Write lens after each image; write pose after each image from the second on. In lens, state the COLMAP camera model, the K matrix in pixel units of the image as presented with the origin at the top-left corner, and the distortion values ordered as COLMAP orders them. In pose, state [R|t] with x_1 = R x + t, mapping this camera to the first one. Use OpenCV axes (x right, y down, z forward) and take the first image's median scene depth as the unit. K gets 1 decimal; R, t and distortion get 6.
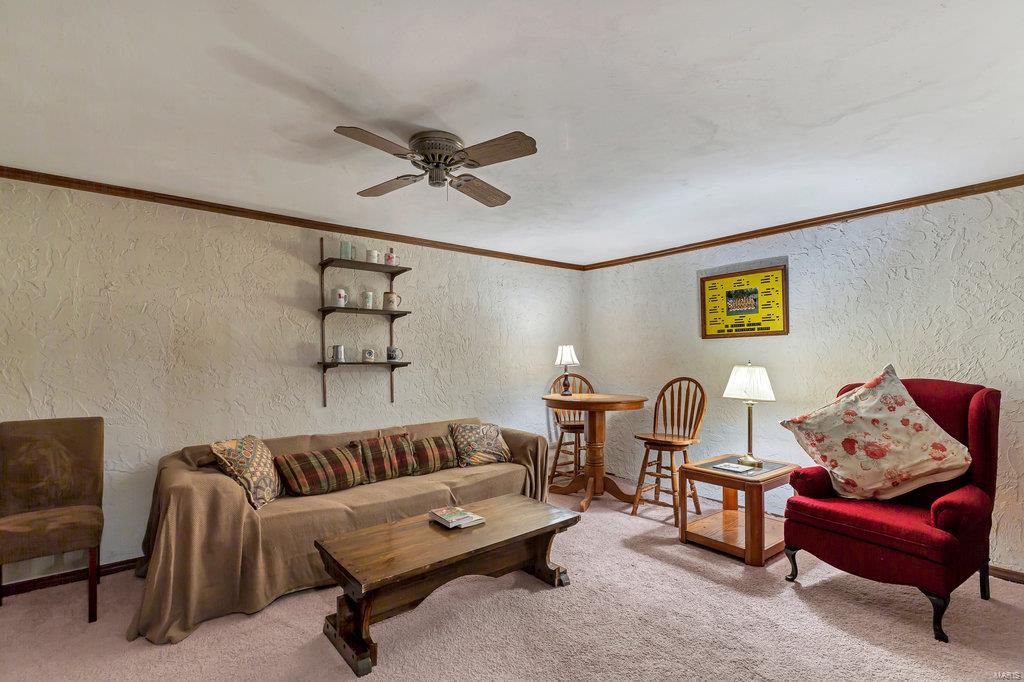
lens RADIAL K [[467.7, 0, 504.8], [0, 467.7, 352.0], [0, 0, 1]] dist [0.003777, -0.000238]
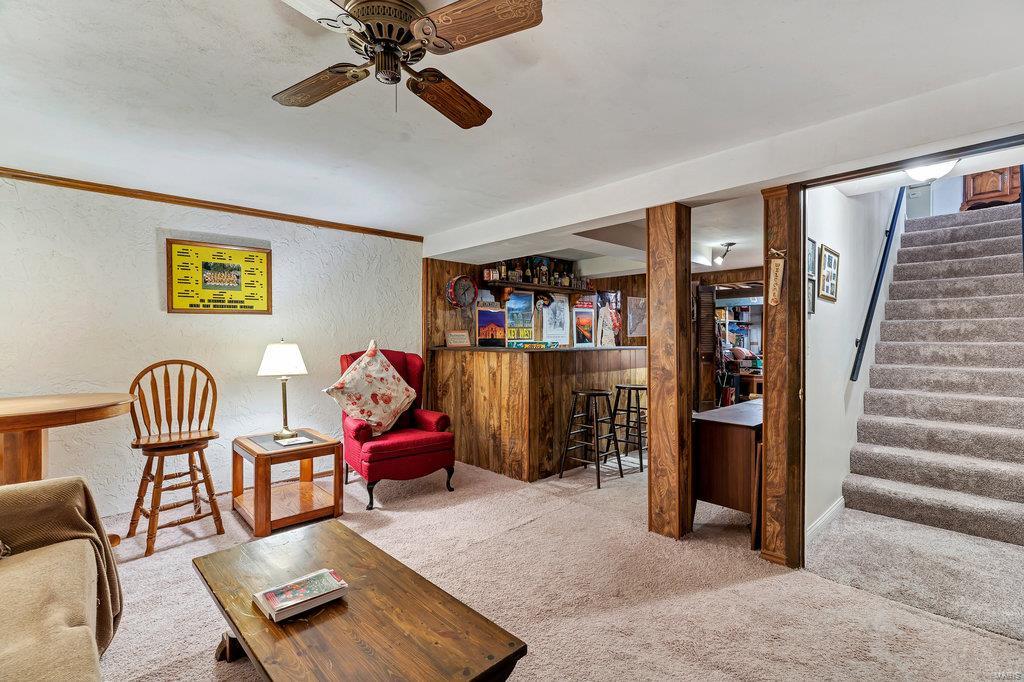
lens RADIAL K [[467.7, 0, 505.2], [0, 467.7, 336.0], [0, 0, 1]] dist [0.003777, -0.000238]
pose [[-0.075458, 0.000099, 0.997149, -0.491278], [-0.010319, 0.999946, -0.000880, 0.007715], [-0.997096, -0.010356, -0.075453, 0.519249]]
